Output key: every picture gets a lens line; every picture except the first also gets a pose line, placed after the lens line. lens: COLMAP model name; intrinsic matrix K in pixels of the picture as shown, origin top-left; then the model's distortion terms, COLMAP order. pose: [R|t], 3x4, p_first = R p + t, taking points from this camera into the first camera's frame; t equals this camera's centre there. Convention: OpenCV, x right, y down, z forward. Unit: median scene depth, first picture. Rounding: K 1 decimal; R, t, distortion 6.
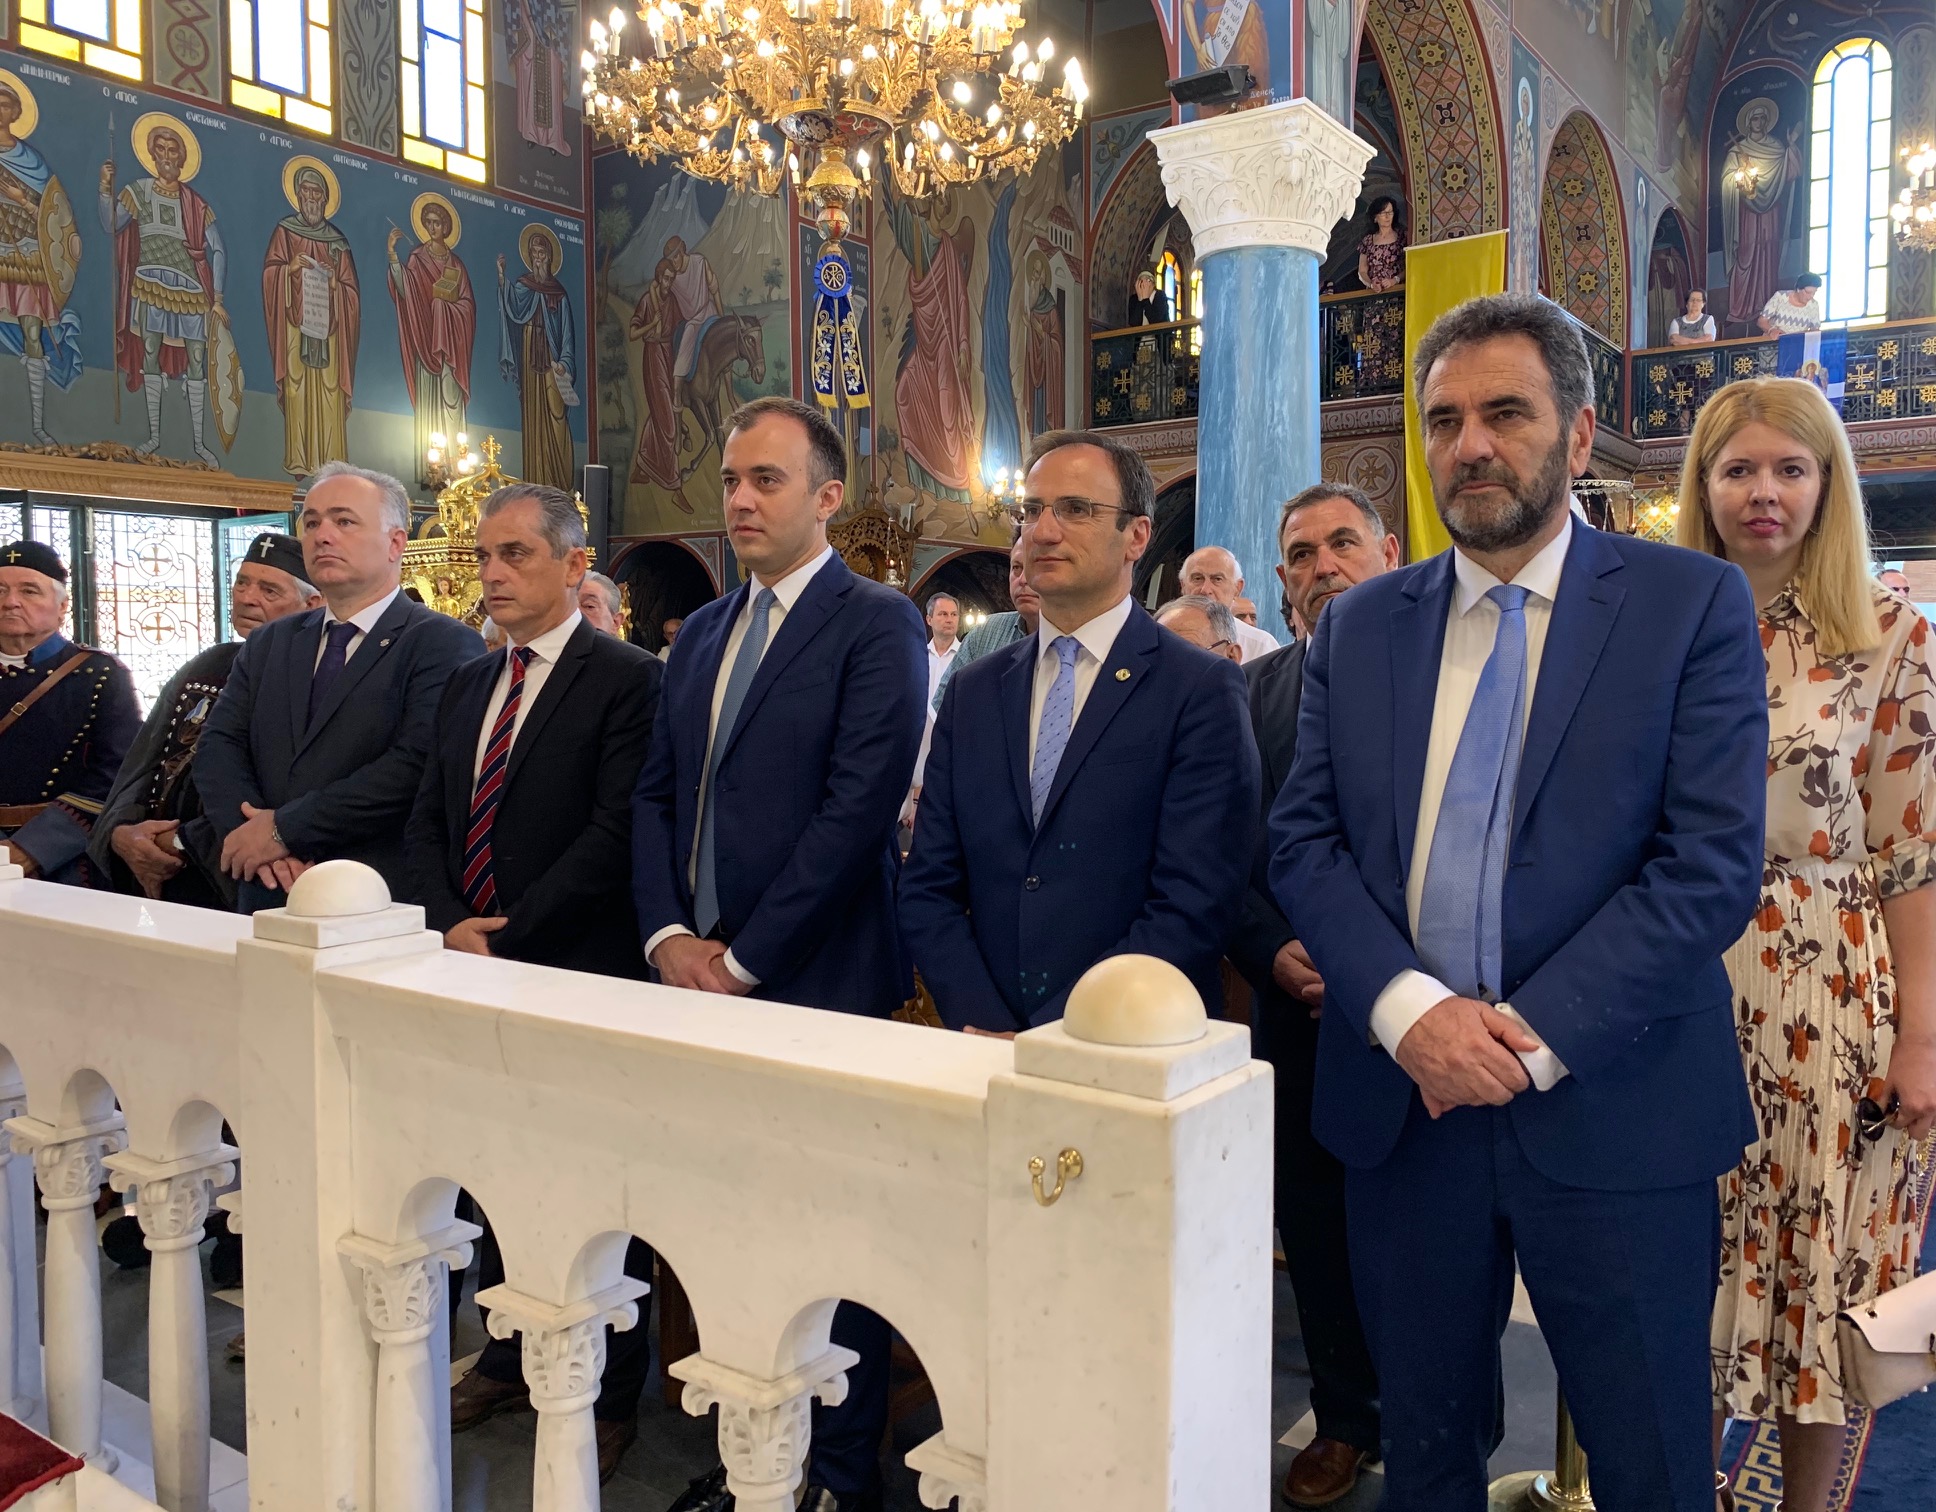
lens RADIAL K [[1514.9, 0, 1027.0], [0, 1514.9, 750.6], [0, 0, 1]] dist [0.006060, 0.001109]
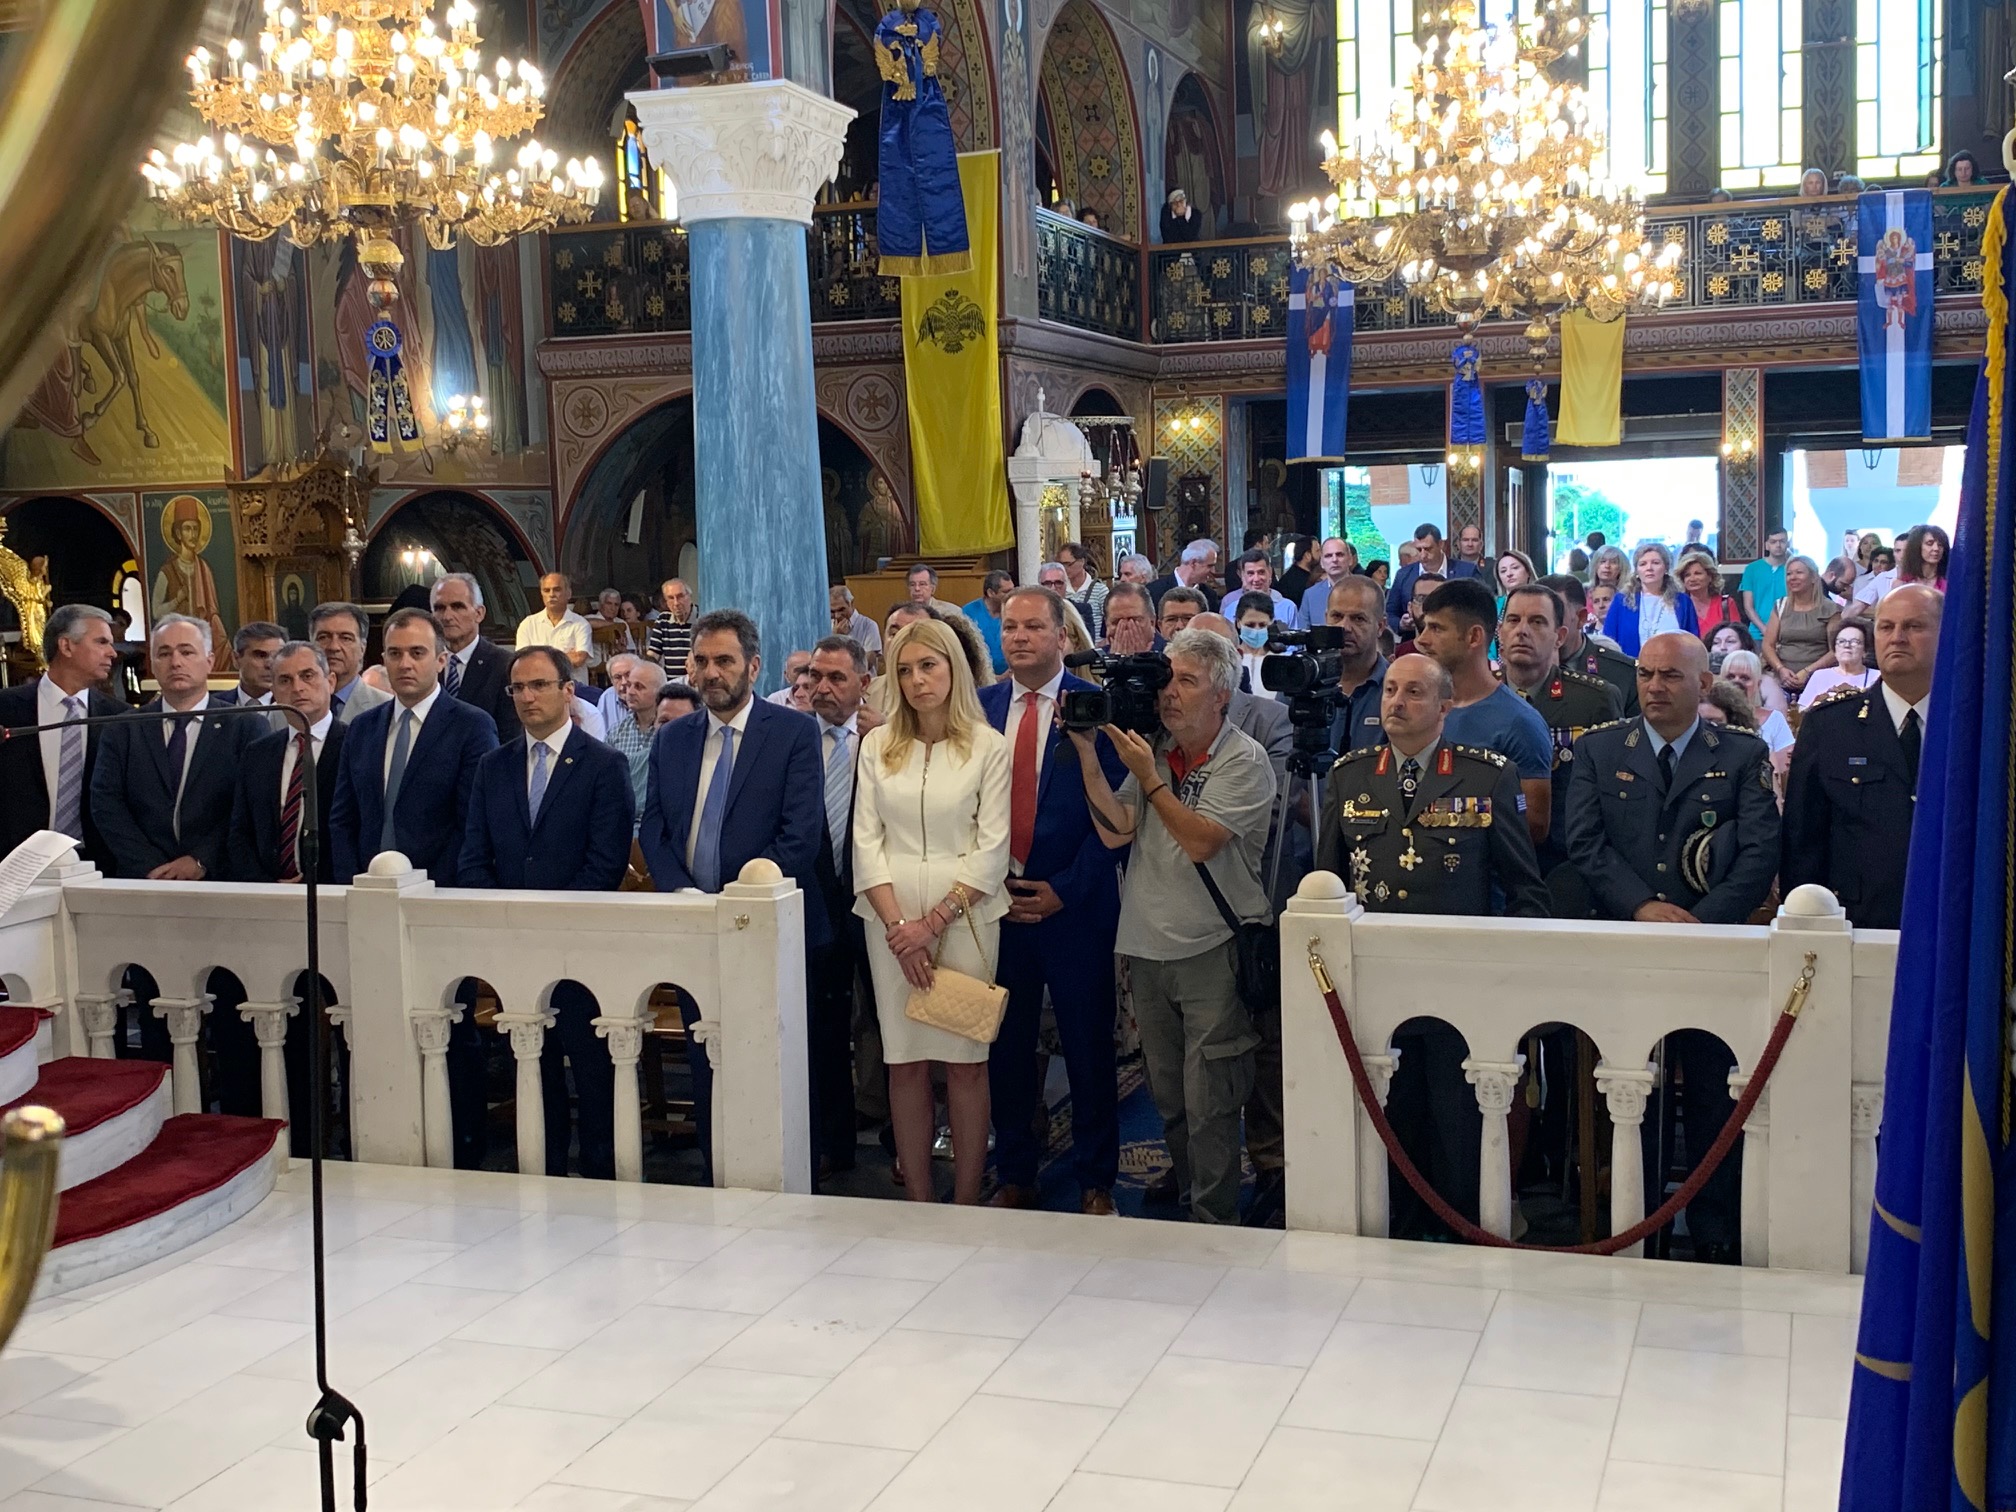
lens RADIAL K [[2216.1, 0, 1008.0], [0, 2216.1, 756.0], [0, 0, 1]] dist [0.174386, -0.650730]
pose [[0.963874, -0.050154, 0.261595, -0.073565], [0.039554, 0.998175, 0.045631, -0.031954], [-0.263406, -0.033635, 0.964098, -0.421903]]
